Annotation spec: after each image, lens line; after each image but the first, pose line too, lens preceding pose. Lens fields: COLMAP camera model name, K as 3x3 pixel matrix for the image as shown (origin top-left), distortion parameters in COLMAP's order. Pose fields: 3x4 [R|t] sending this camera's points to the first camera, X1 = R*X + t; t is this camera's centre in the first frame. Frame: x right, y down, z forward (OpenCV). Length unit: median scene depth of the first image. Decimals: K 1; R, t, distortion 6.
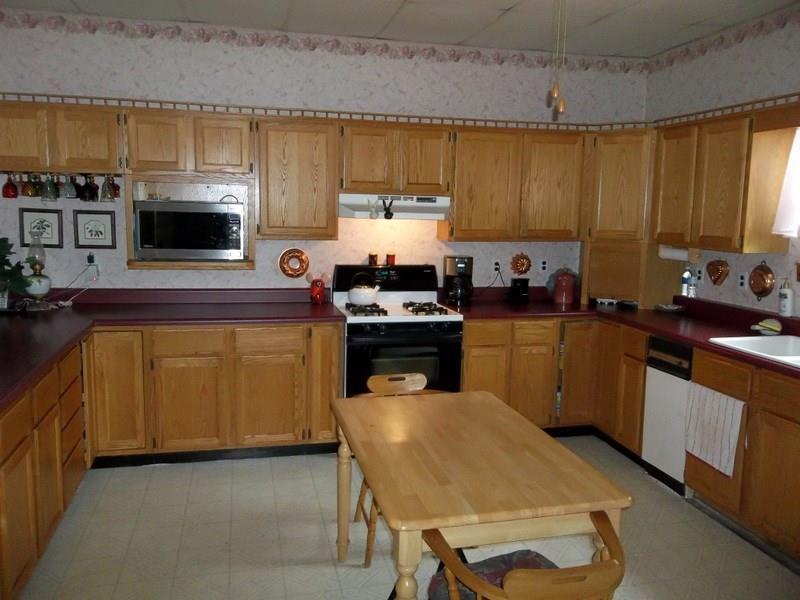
lens RADIAL K [[642.6, 0, 400.0], [0, 642.6, 300.0], [0, 0, 1]] dist [0.000889, -0.017421]
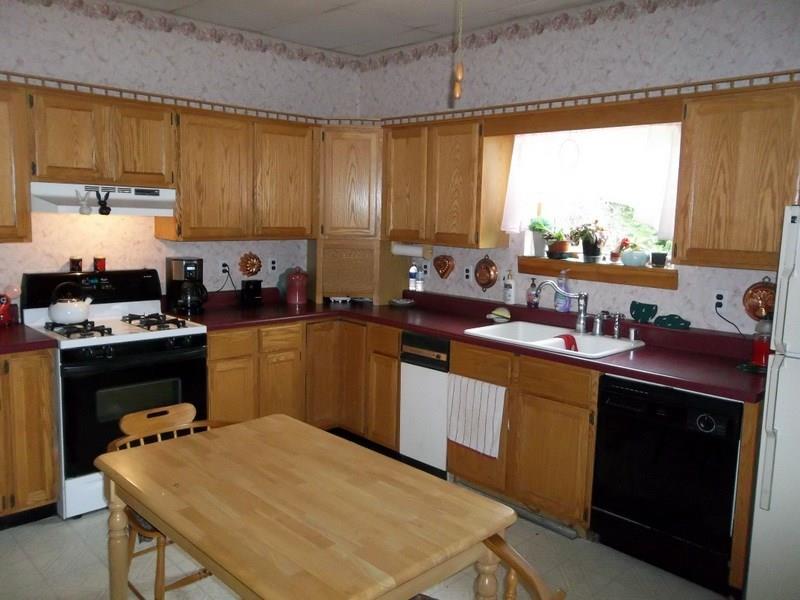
lens RADIAL K [[642.6, 0, 400.0], [0, 642.6, 300.0], [0, 0, 1]] dist [0.000889, -0.017421]
pose [[0.860438, -0.062057, 0.505763, -0.110588], [0.057921, 0.998035, 0.023920, -0.017019], [-0.506253, 0.008712, 0.862341, 0.114522]]
